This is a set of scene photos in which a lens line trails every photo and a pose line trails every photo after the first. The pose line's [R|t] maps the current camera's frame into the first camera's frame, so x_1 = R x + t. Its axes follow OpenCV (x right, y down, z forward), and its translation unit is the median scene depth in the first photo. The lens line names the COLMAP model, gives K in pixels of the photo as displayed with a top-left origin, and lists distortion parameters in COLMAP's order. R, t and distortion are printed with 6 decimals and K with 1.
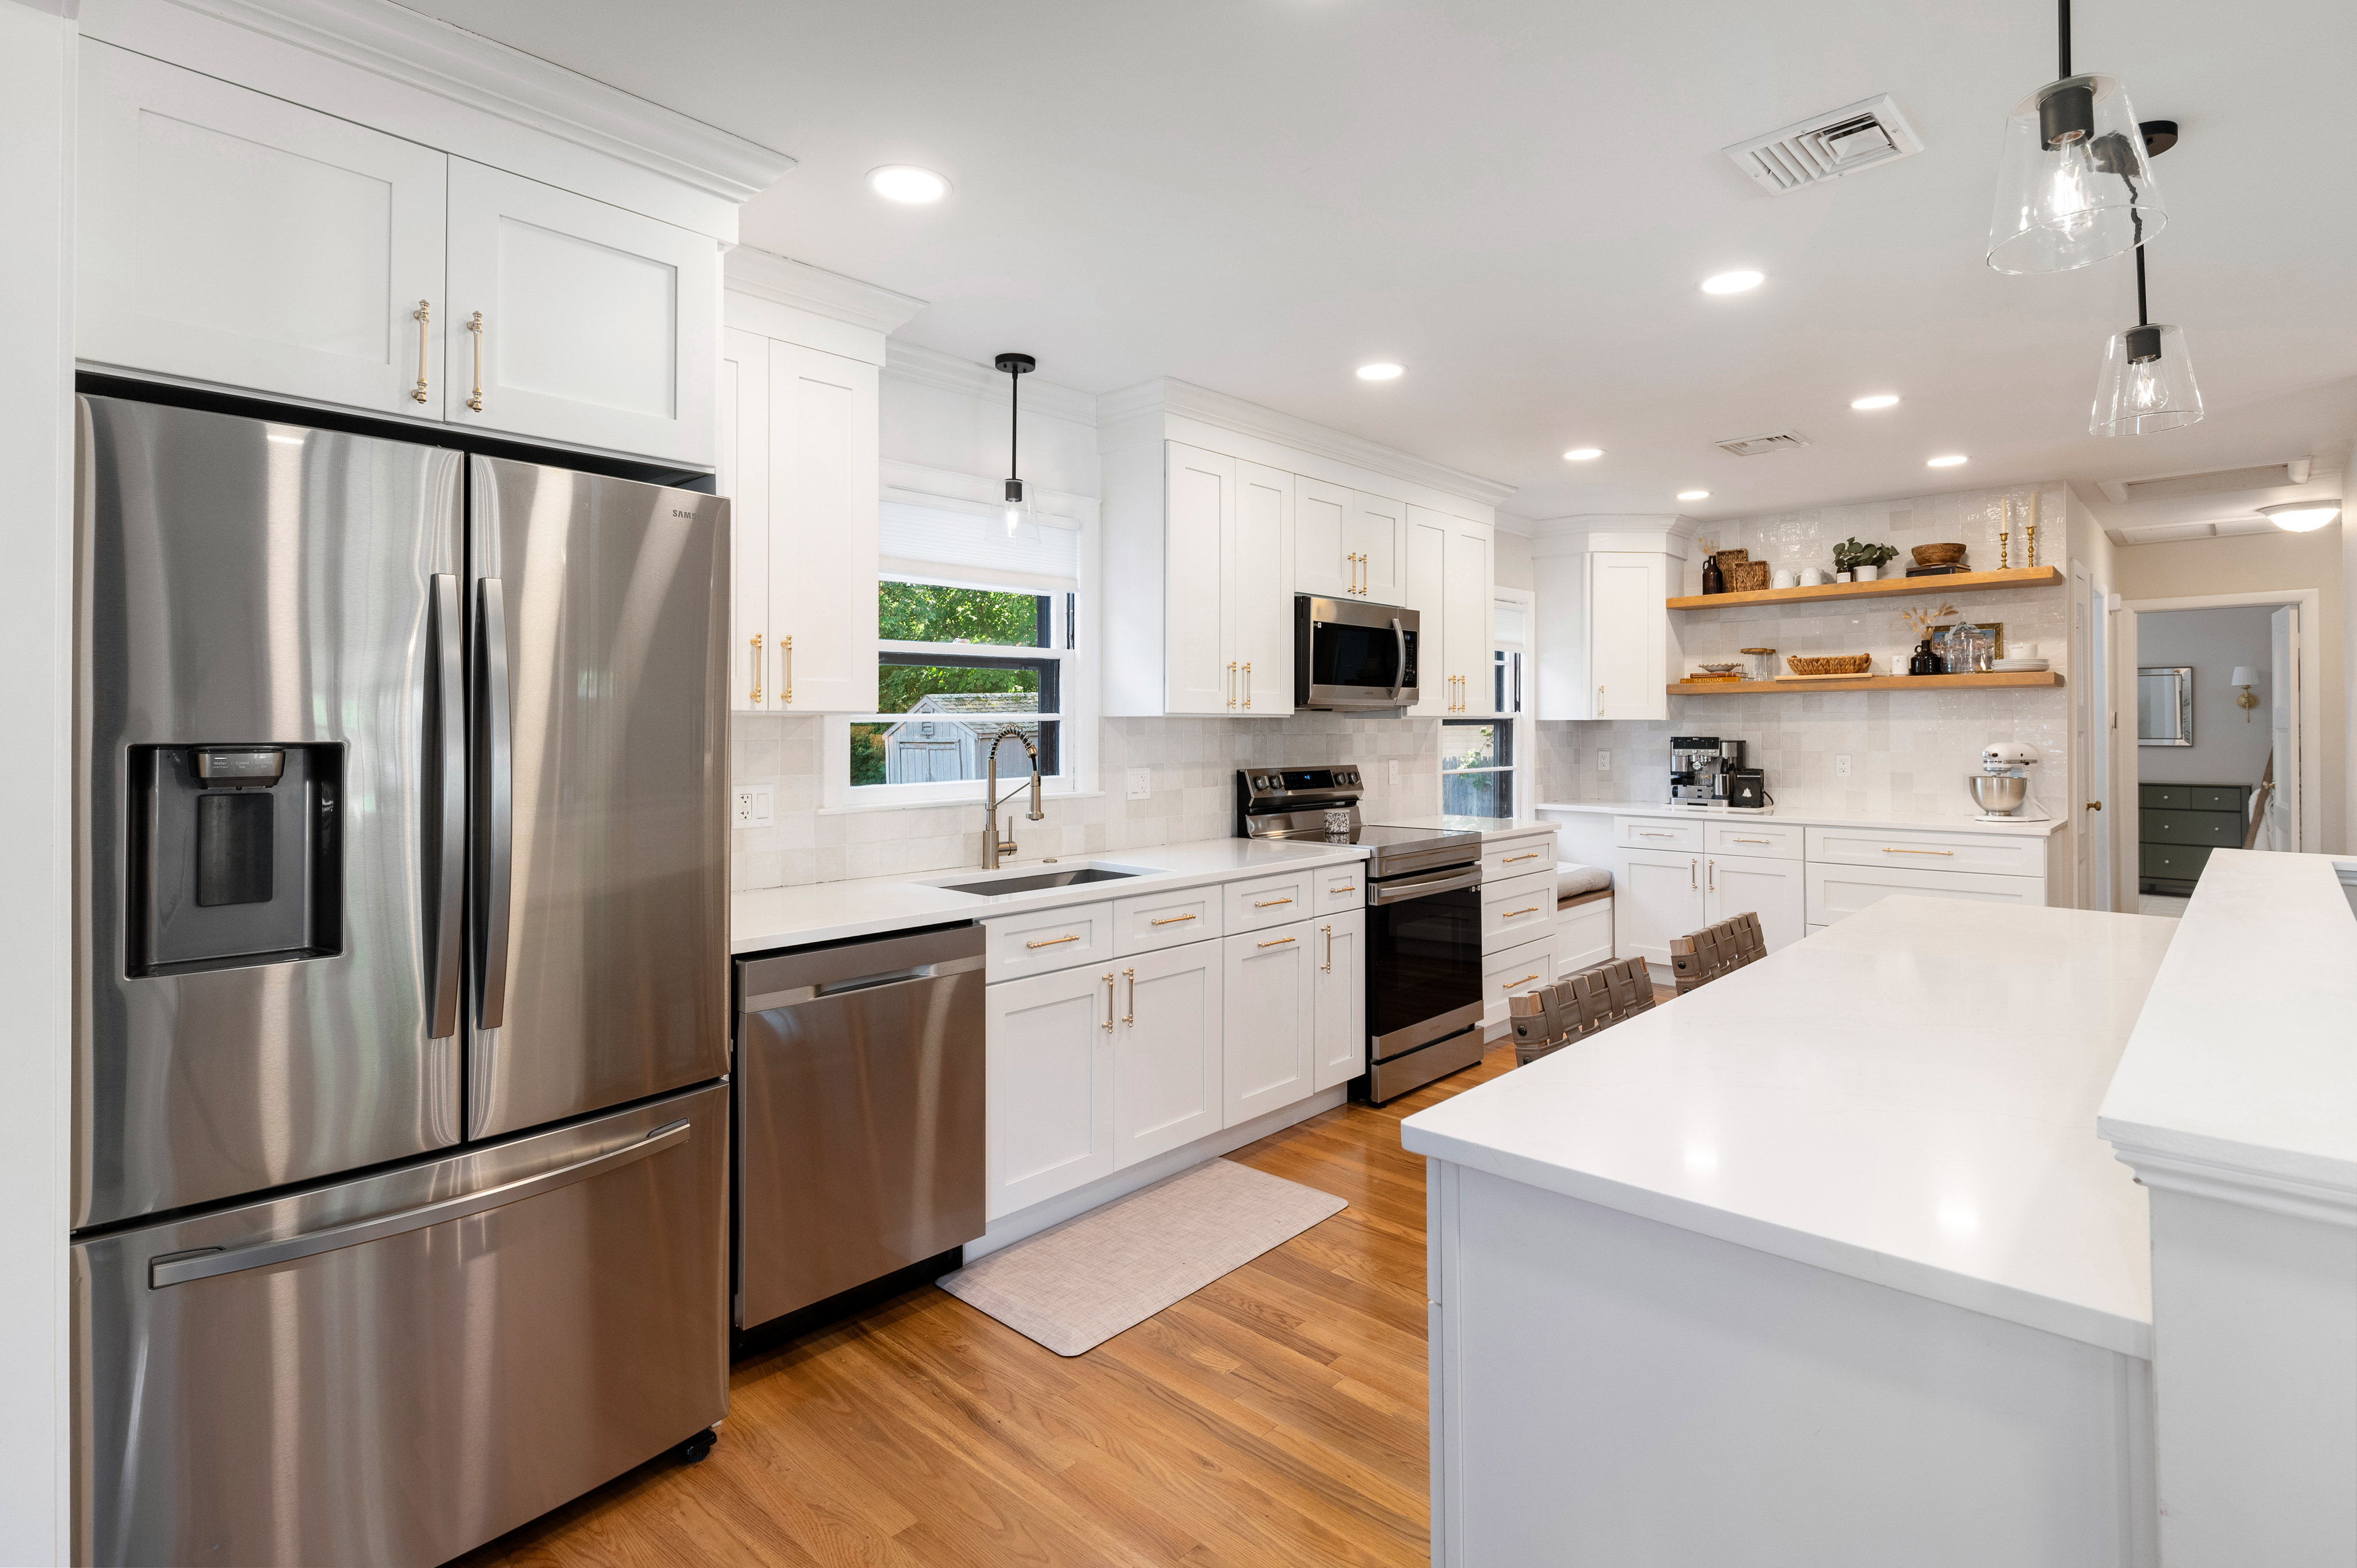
lens RADIAL K [[1151.4, 0, 1200.4], [0, 1151.4, 713.3], [0, 0, 1]] dist [0.006547, -0.003594]
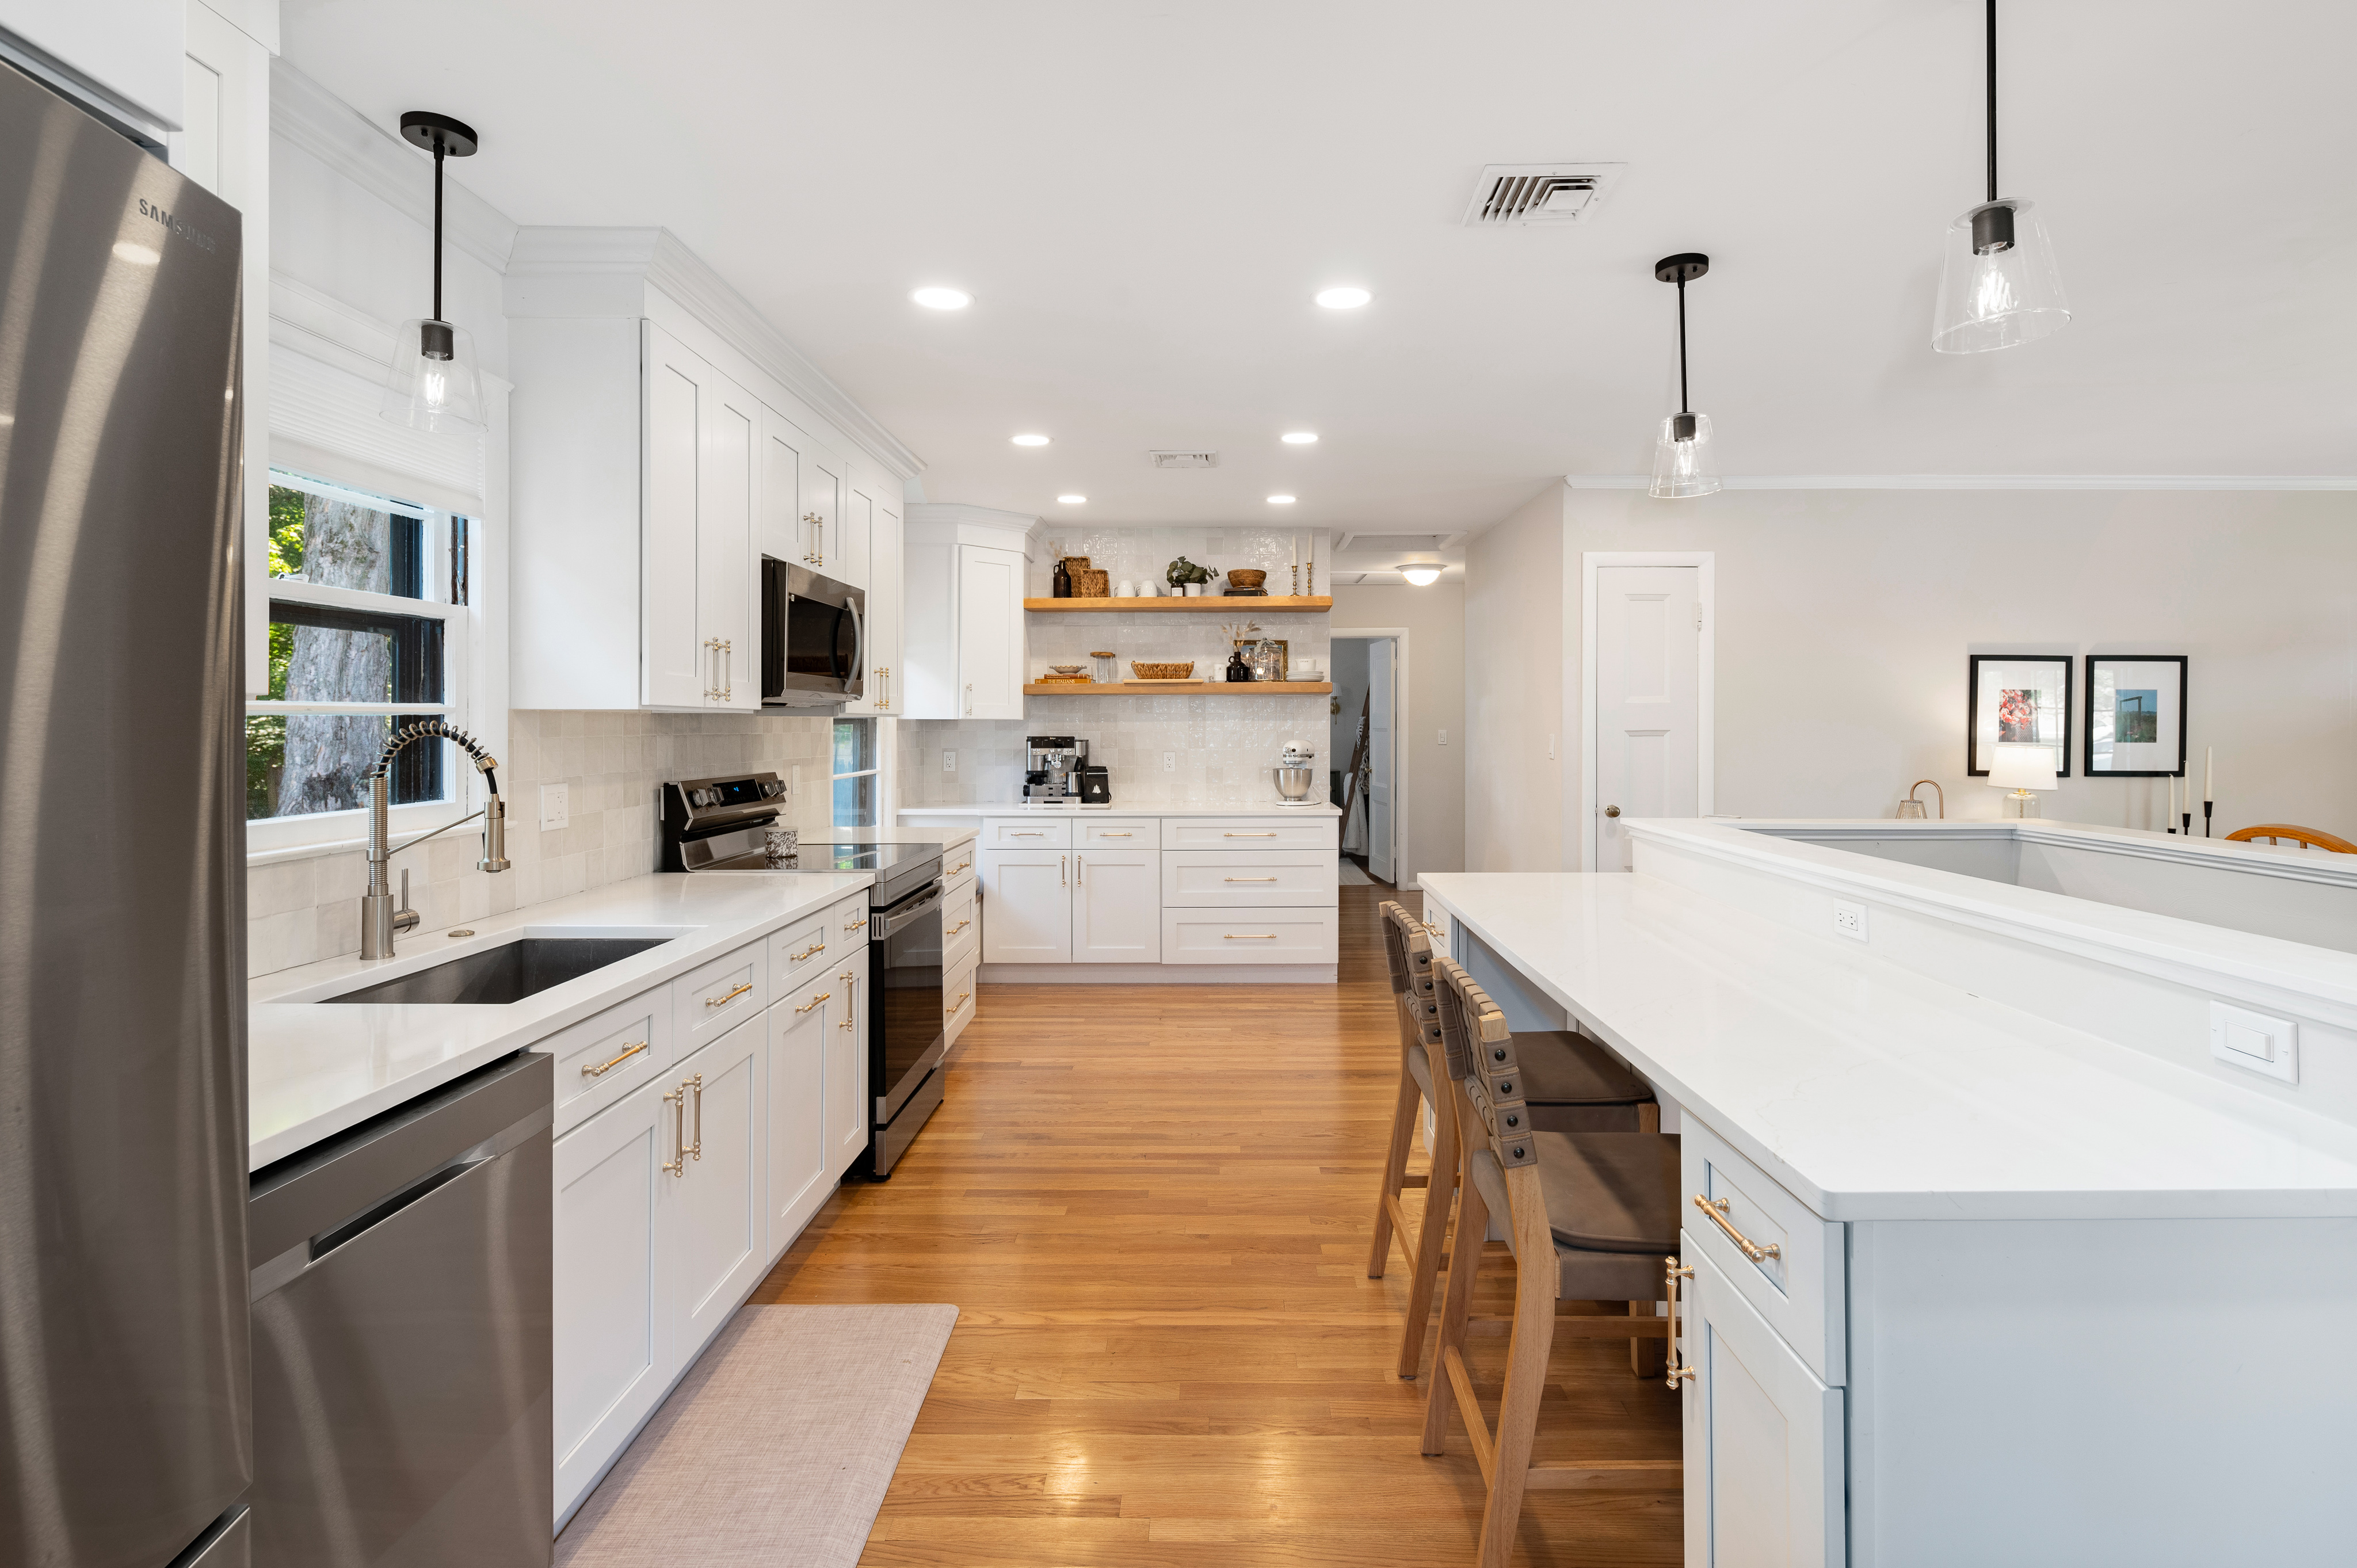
lens RADIAL K [[1151.4, 0, 1216.4], [0, 1151.4, 727.4], [0, 0, 1]] dist [0.006547, -0.003594]
pose [[0.732989, 0.001176, 0.680240, -0.184604], [-0.009661, 0.999916, 0.008683, 0.002721], [-0.680172, -0.012936, 0.732938, 0.174790]]
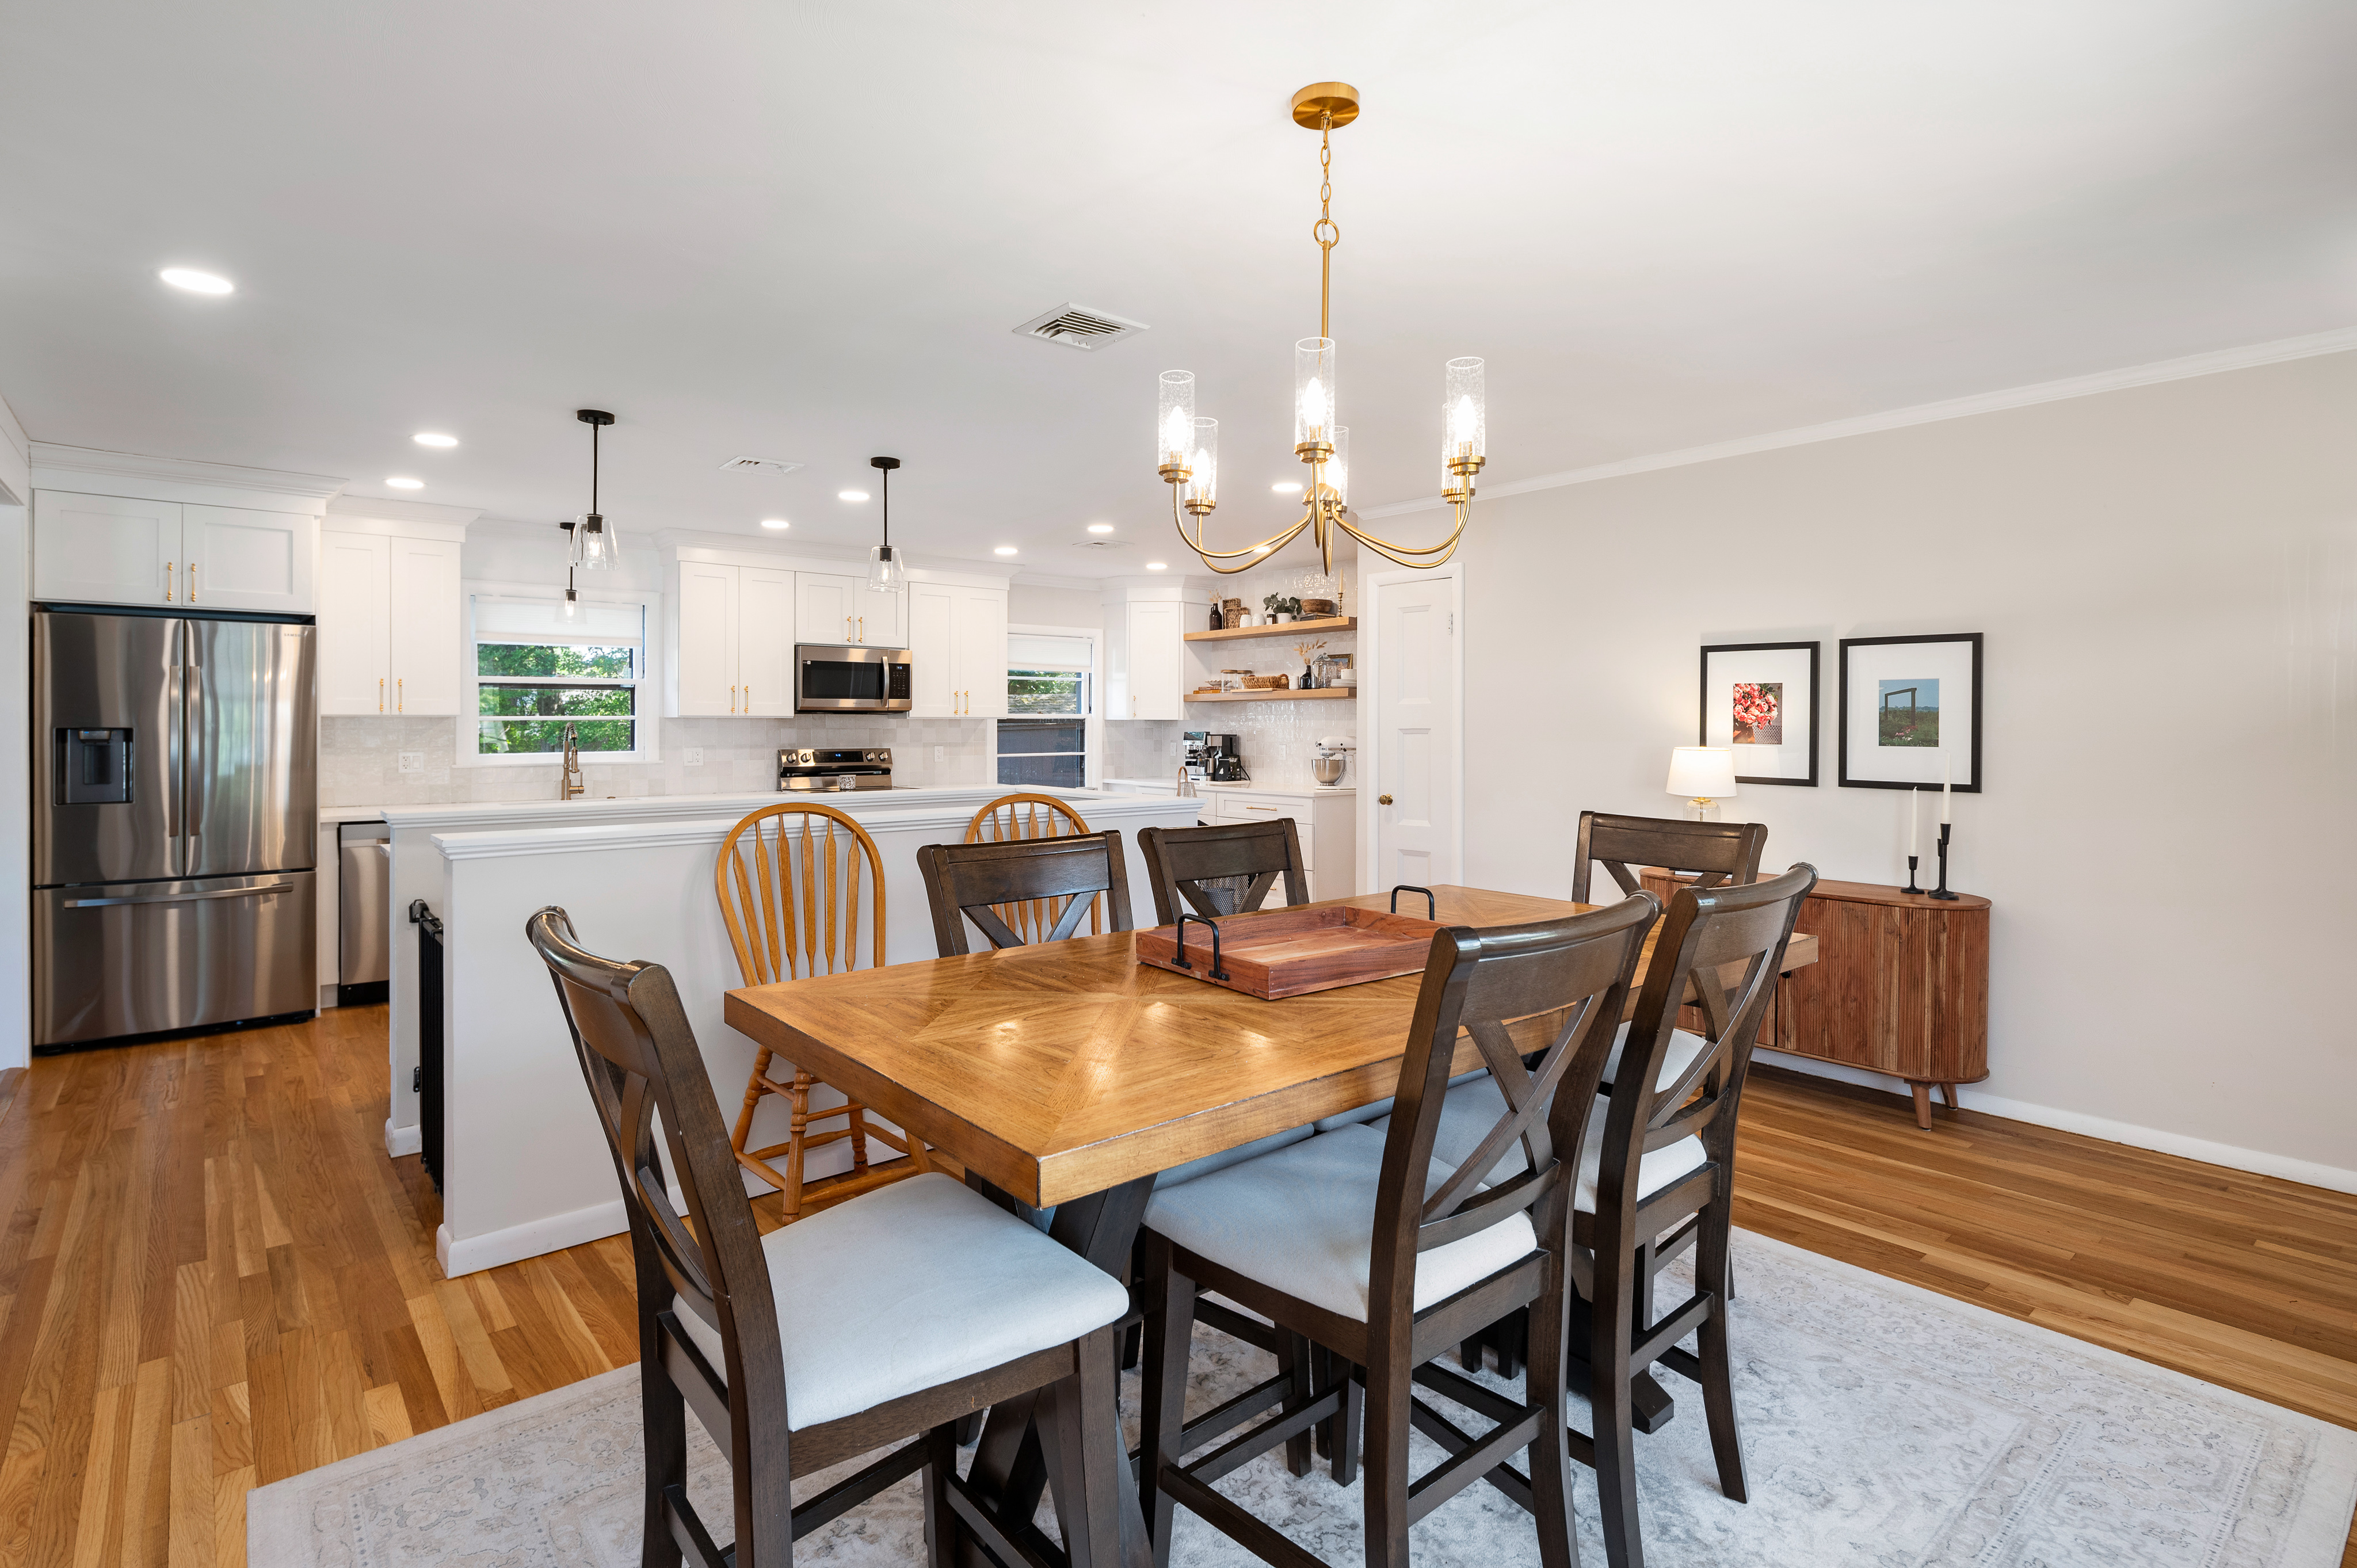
lens RADIAL K [[1151.4, 0, 1195.0], [0, 1151.4, 729.9], [0, 0, 1]] dist [0.006547, -0.003594]
pose [[0.992576, 0.004233, -0.121550, 0.706545], [-0.002141, 0.999847, 0.017338, -0.007443], [0.121605, -0.016949, 0.992434, -0.481405]]
